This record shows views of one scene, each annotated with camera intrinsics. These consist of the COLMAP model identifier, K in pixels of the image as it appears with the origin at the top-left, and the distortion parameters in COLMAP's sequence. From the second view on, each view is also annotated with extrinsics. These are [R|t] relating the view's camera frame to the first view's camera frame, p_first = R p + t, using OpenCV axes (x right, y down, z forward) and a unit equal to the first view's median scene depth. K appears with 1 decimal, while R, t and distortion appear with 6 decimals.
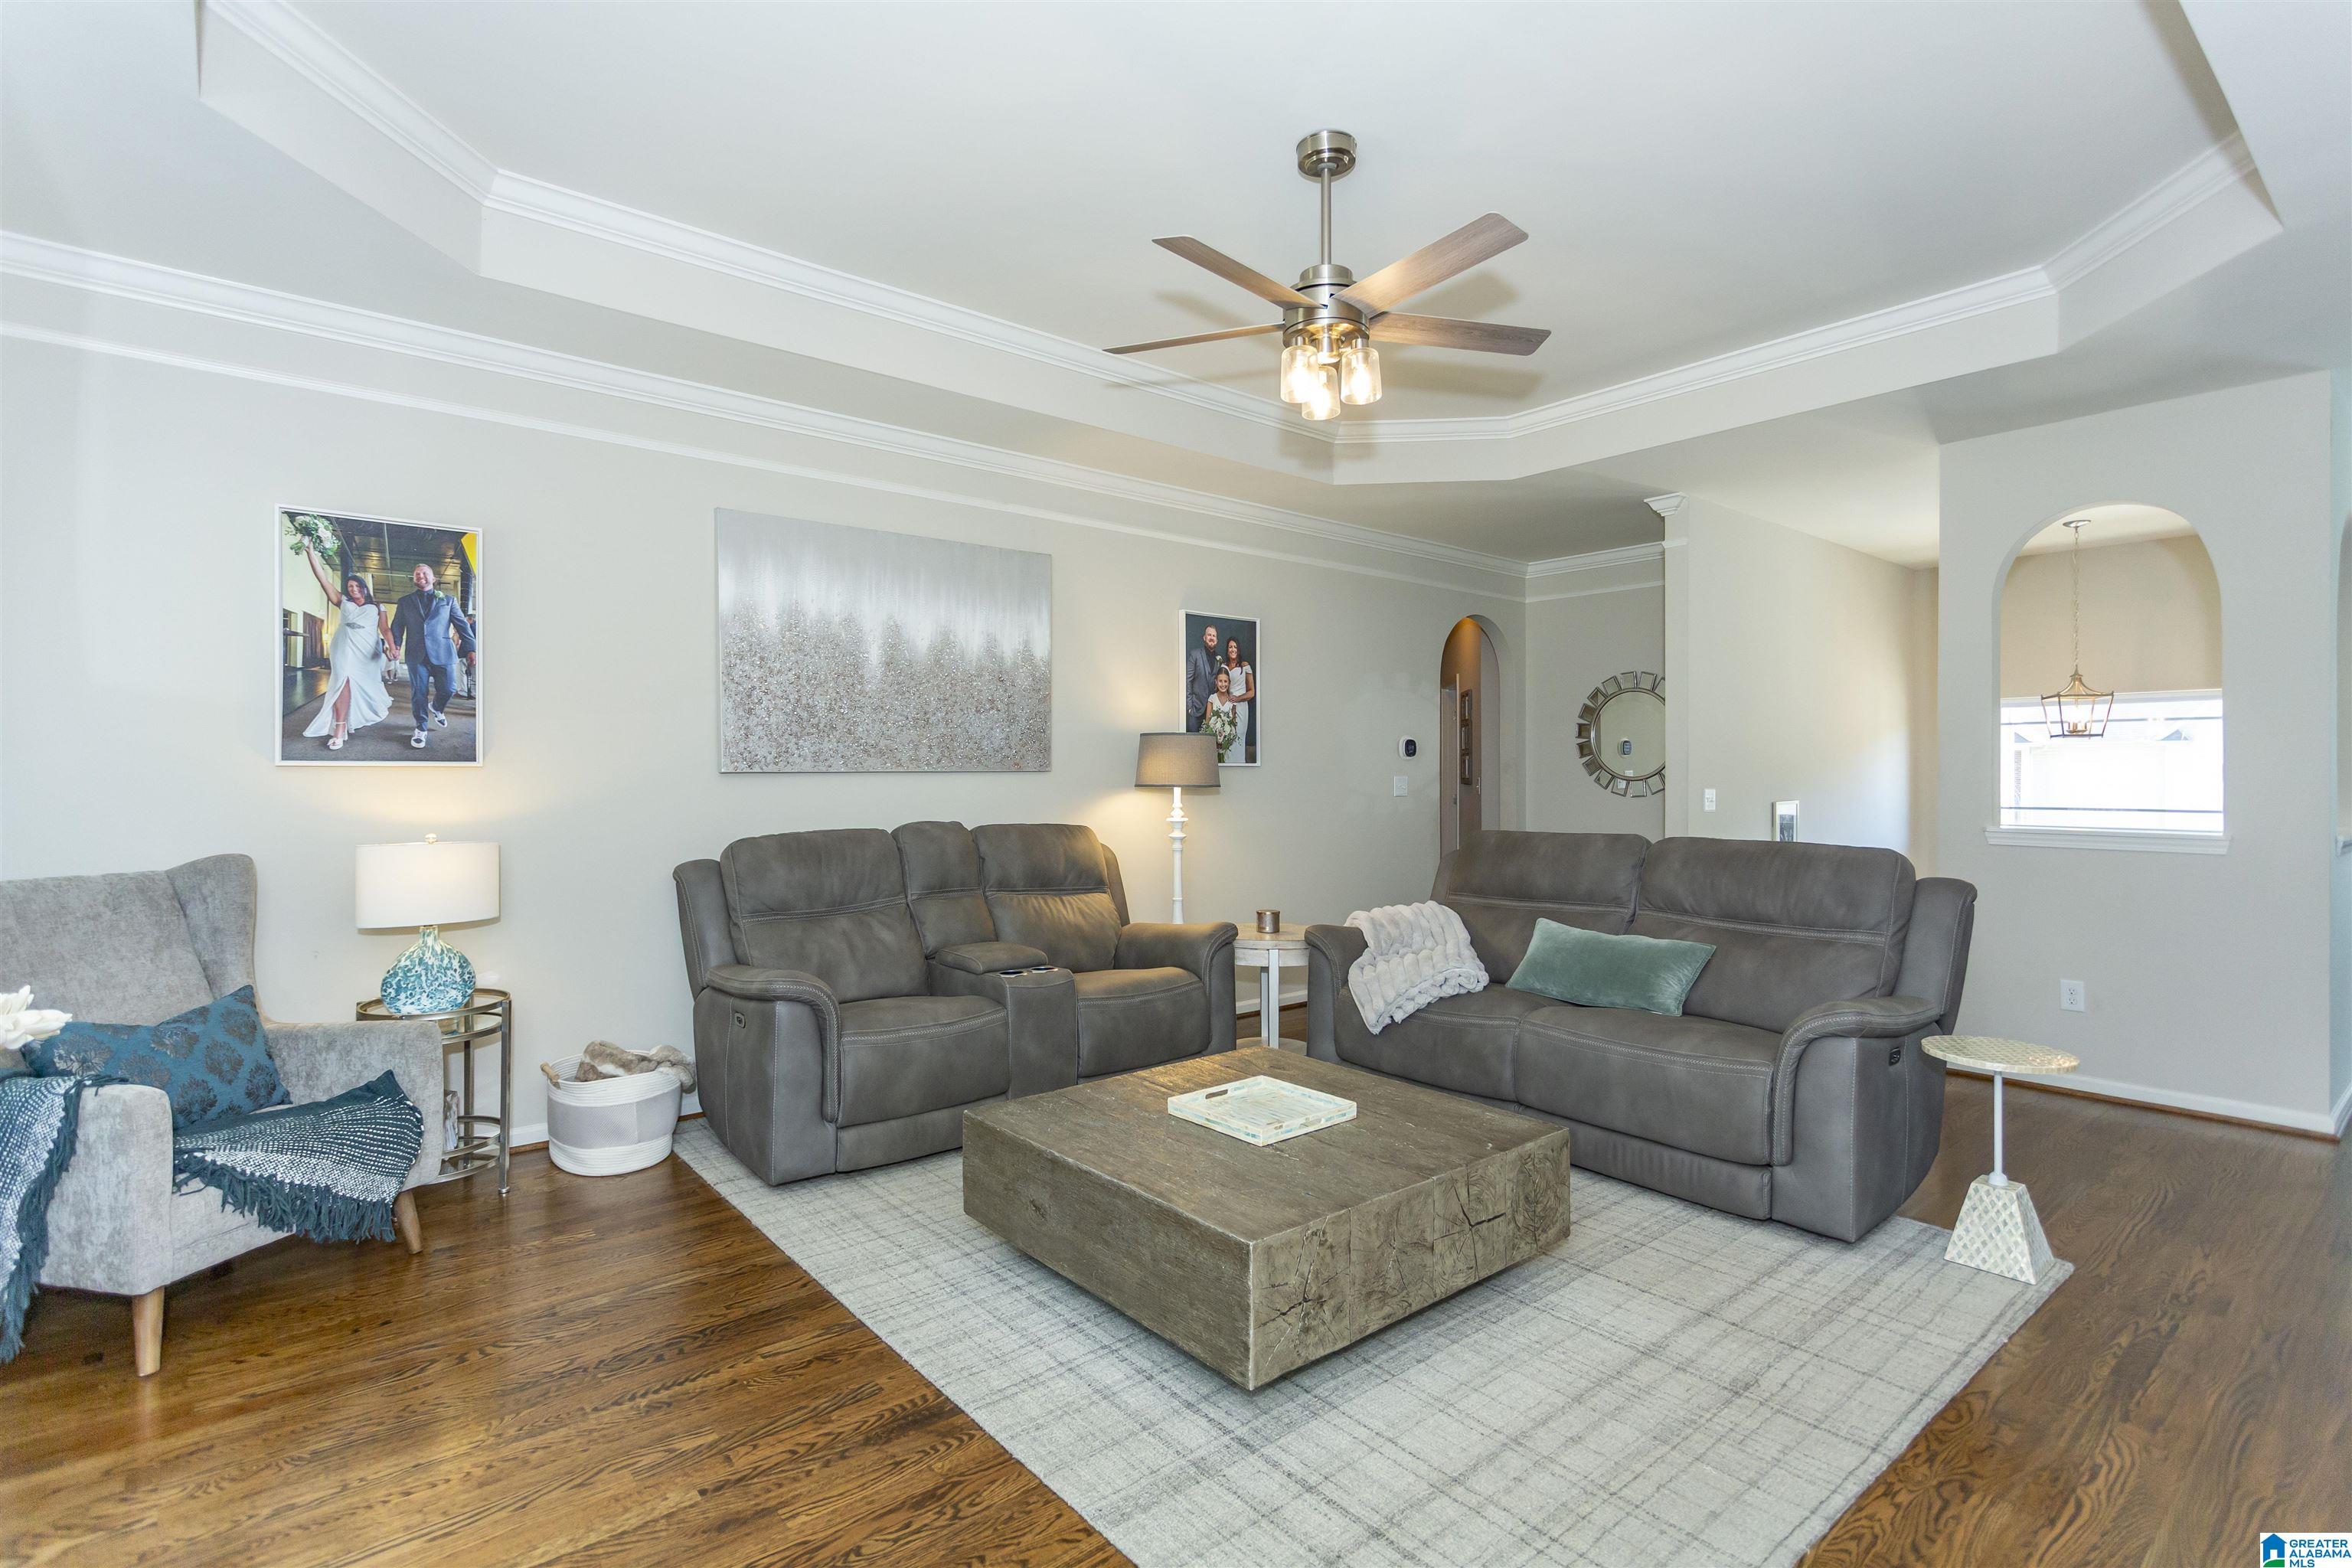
lens RADIAL K [[1119.0, 0, 1158.4], [0, 1119.0, 772.0], [0, 0, 1]] dist [0.003097, 0.001828]
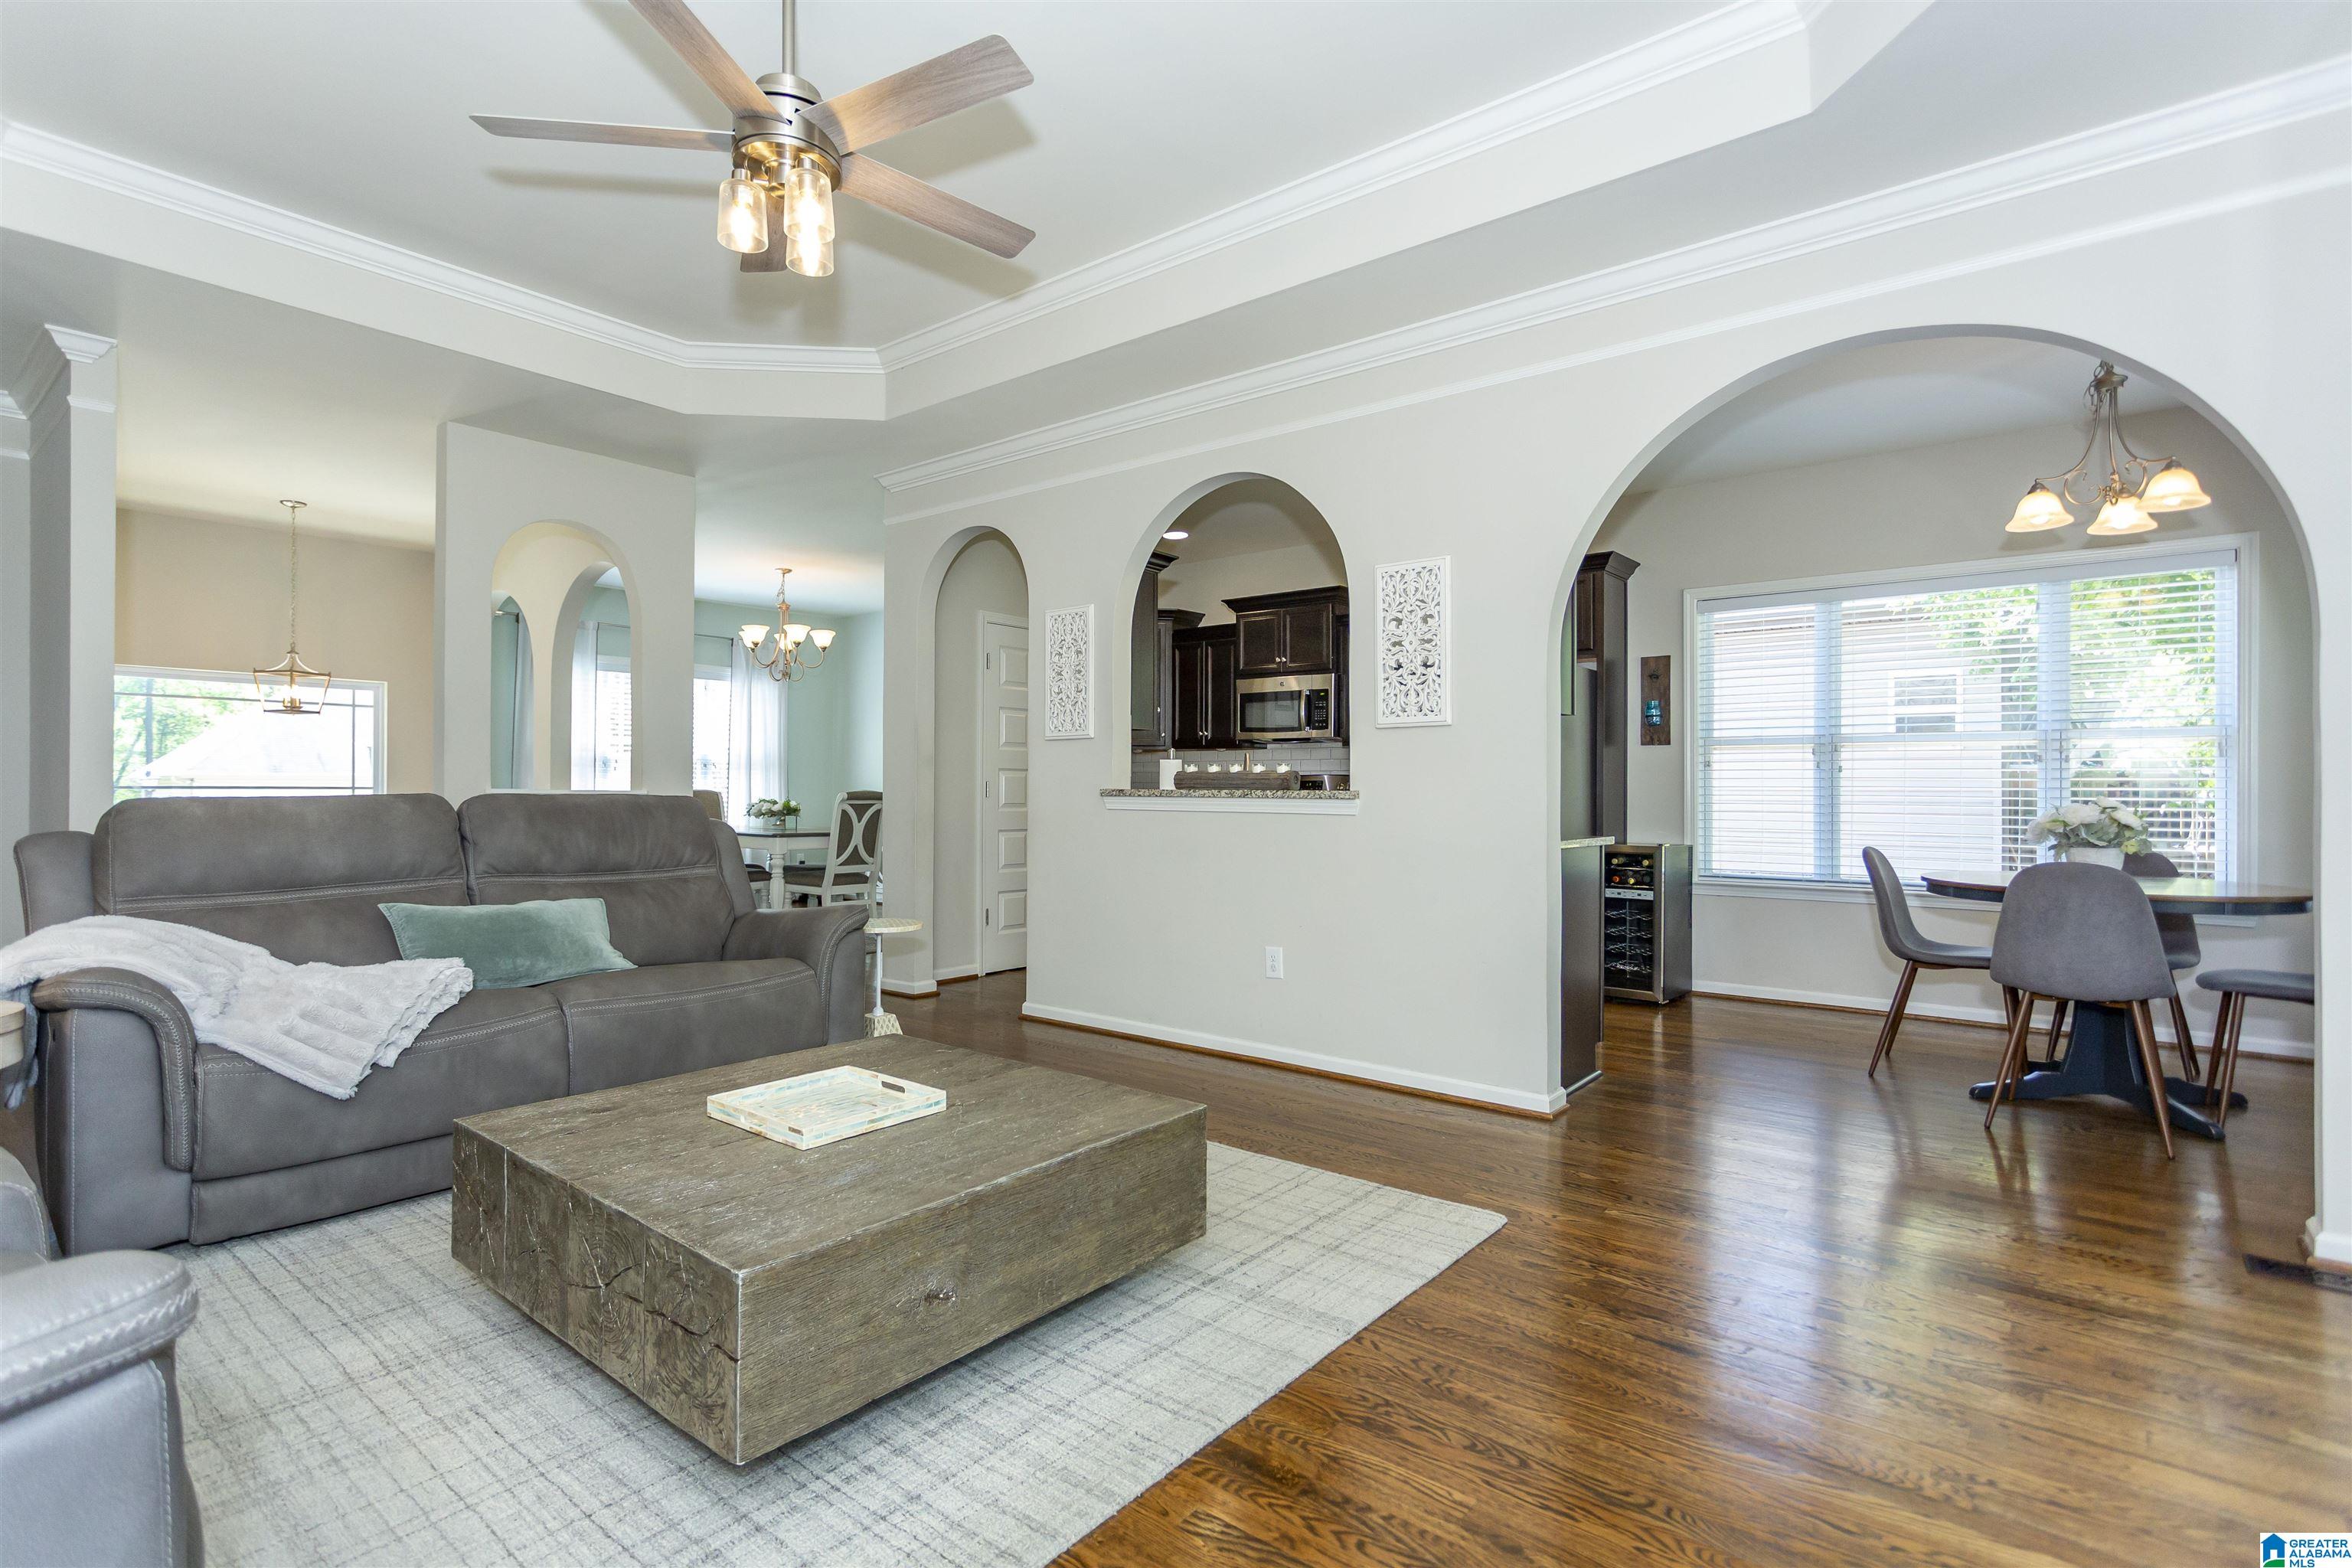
lens RADIAL K [[1119.0, 0, 1171.3], [0, 1119.0, 803.8], [0, 0, 1]] dist [0.003097, 0.001828]
pose [[-0.213839, -0.006667, 0.976846, -0.602166], [-0.009310, 0.999945, 0.004787, 0.063993], [-0.976825, -0.008071, -0.213889, 0.755770]]
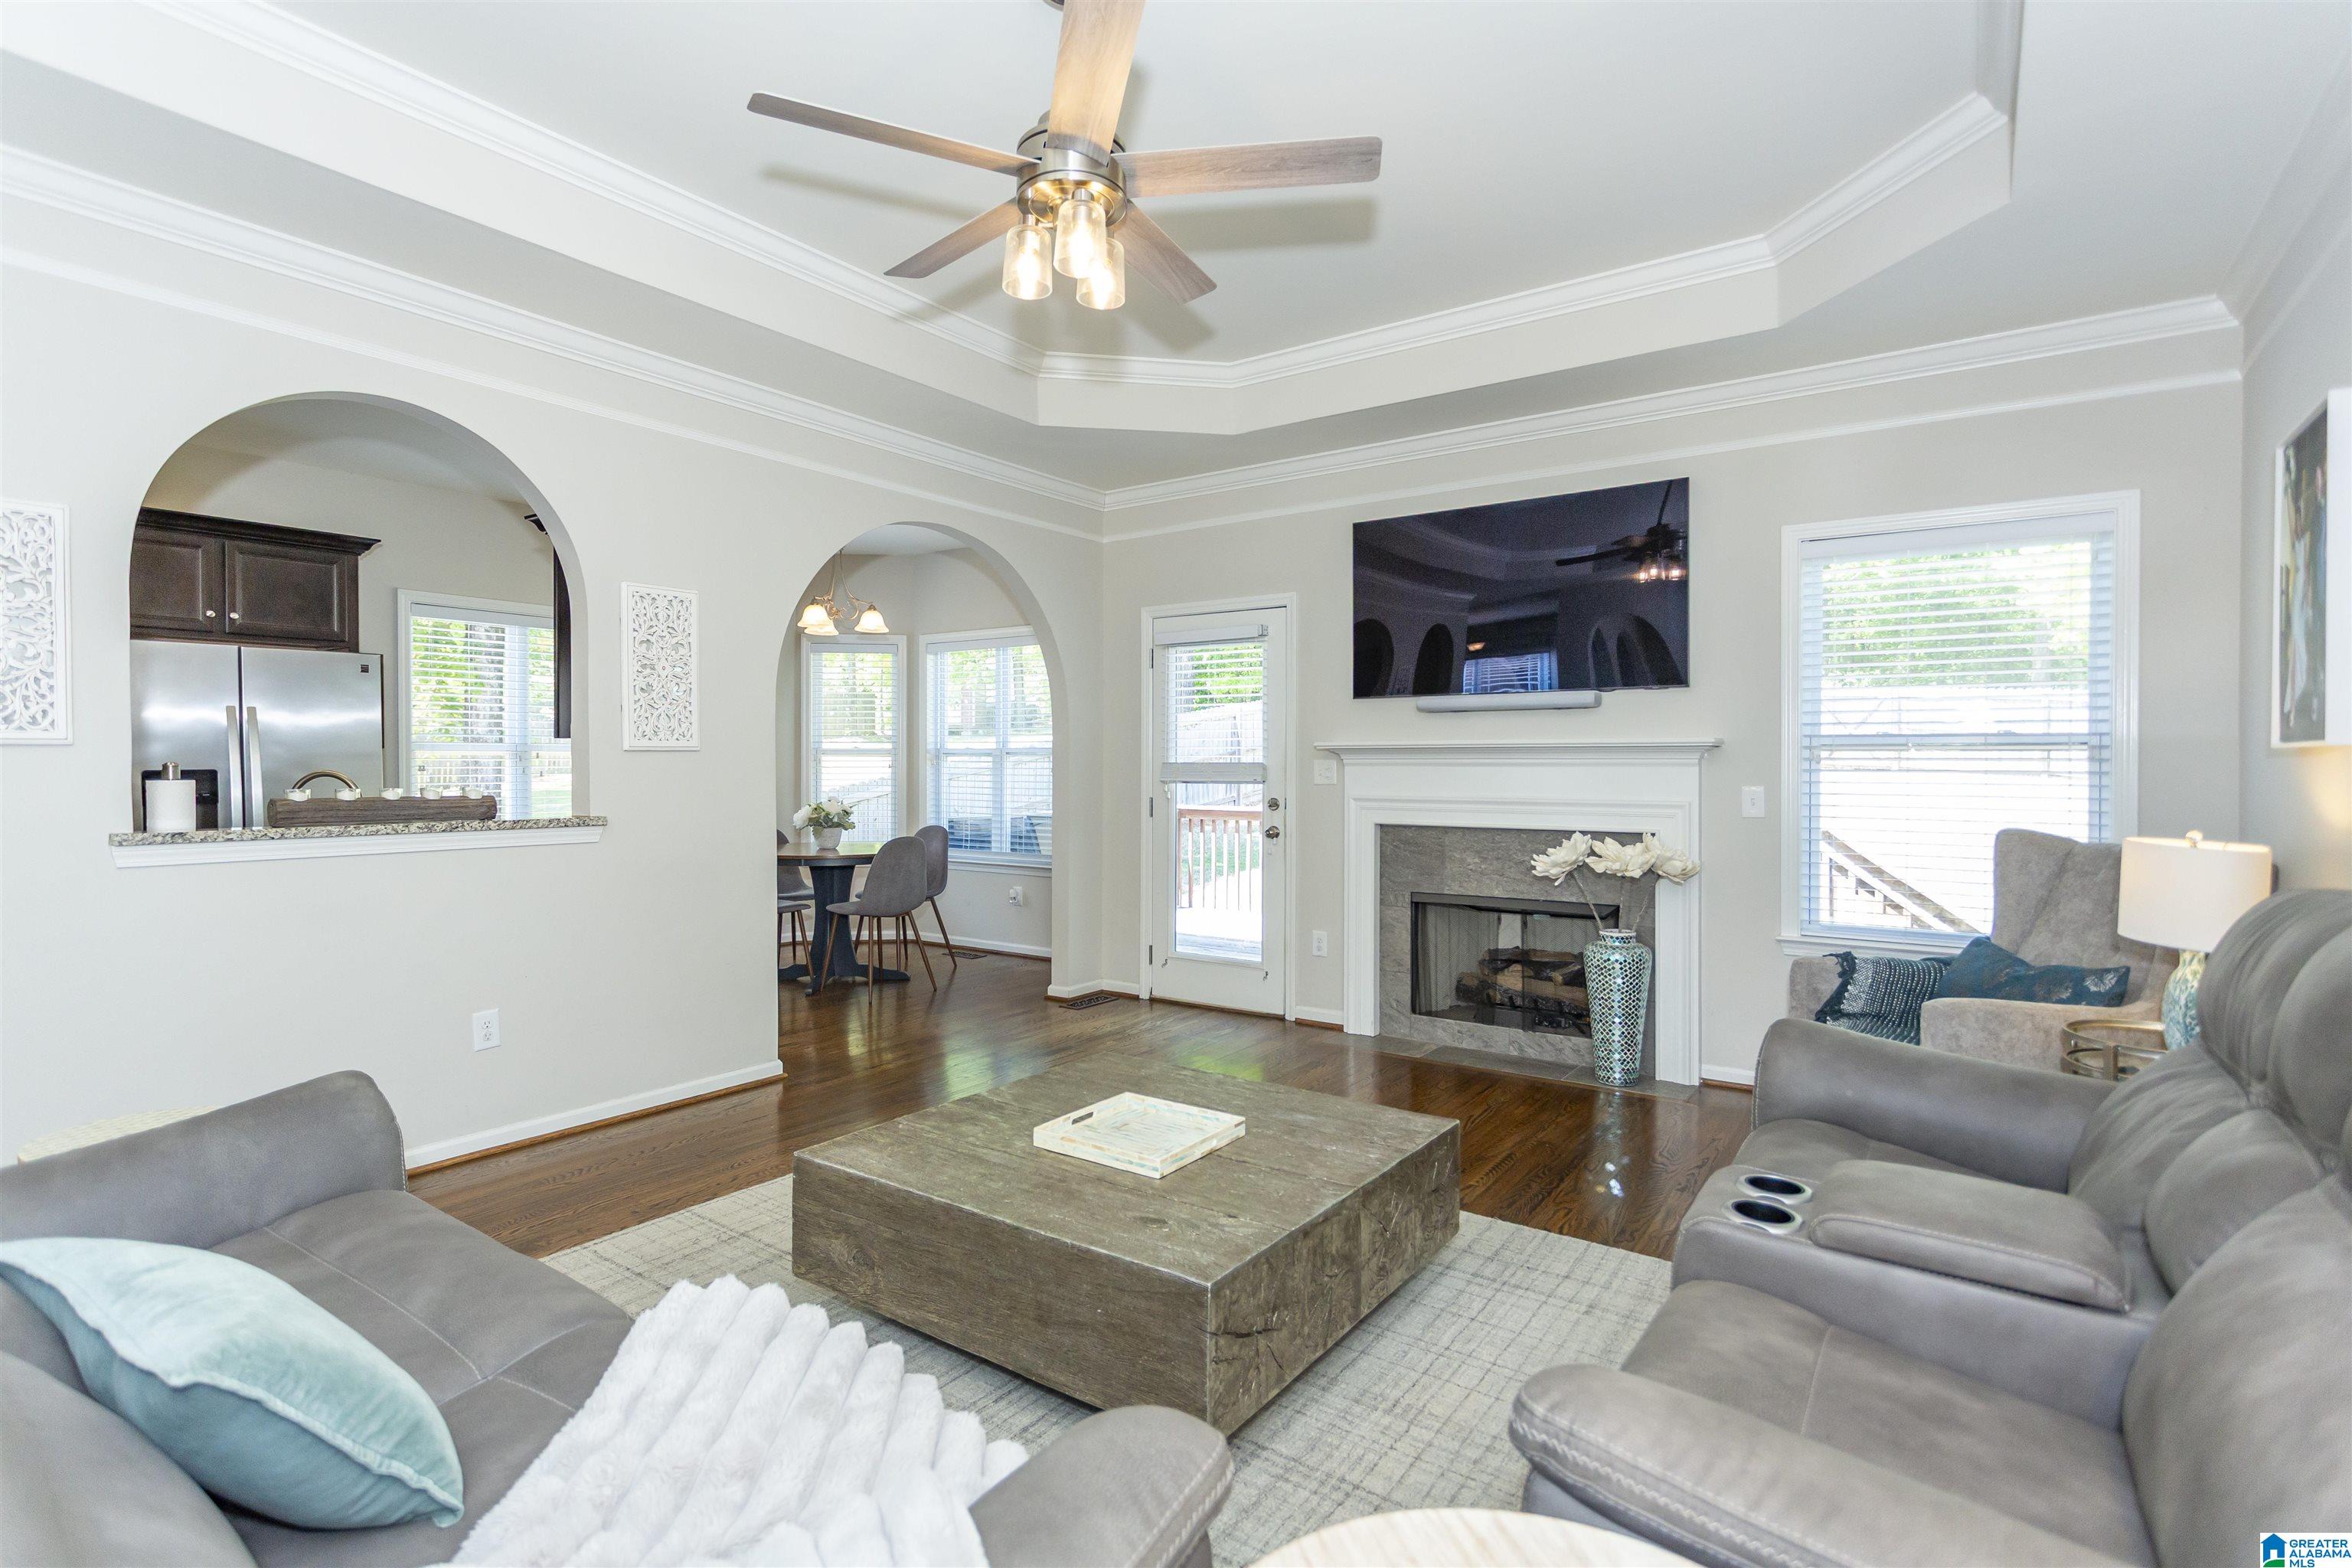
lens RADIAL K [[1119.0, 0, 1174.1], [0, 1119.0, 770.1], [0, 0, 1]] dist [0.003097, 0.001828]
pose [[-0.958960, 0.002114, -0.283533, 0.233100], [-0.000060, 0.999971, 0.007657, 0.003775], [0.283541, 0.007360, -0.958932, 1.490369]]
